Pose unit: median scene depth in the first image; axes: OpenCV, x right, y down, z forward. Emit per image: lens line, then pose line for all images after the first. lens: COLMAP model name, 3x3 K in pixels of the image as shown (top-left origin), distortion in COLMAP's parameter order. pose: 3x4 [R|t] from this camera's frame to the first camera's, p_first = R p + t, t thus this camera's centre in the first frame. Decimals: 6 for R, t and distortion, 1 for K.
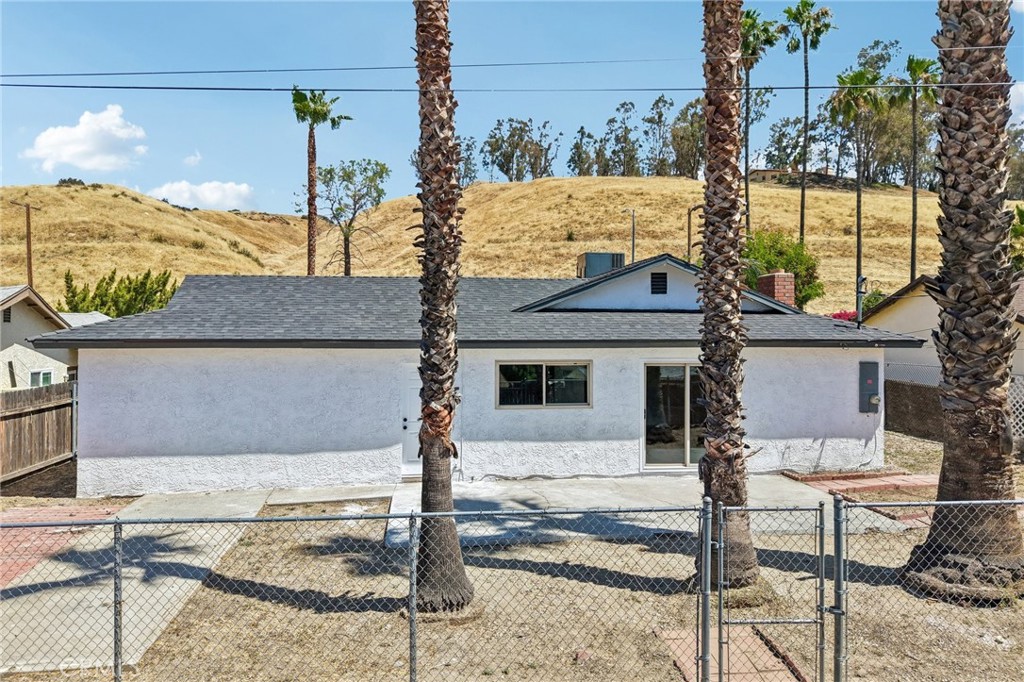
lens RADIAL K [[693.7, 0, 518.4], [0, 693.7, 341.8], [0, 0, 1]] dist [0.032007, -0.037767]
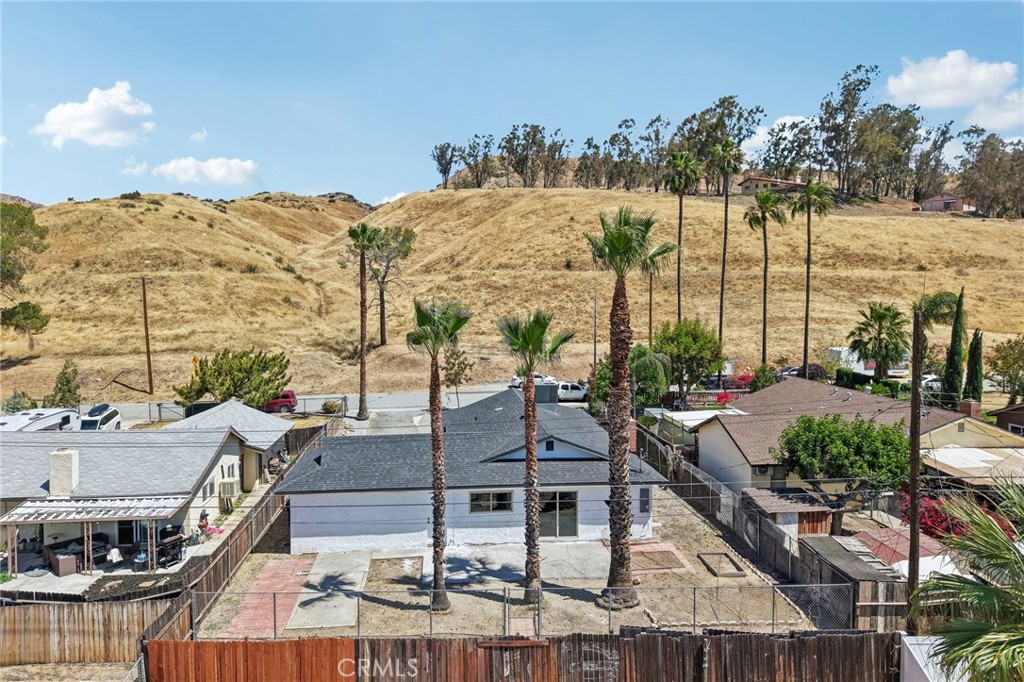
lens RADIAL K [[693.7, 0, 518.4], [0, 693.7, 341.8], [0, 0, 1]] dist [0.032007, -0.037767]
pose [[0.999469, 0.001052, -0.032574, 0.196844], [0.000660, 0.998620, 0.052505, -0.568319], [0.032584, -0.052499, 0.998089, -1.188773]]
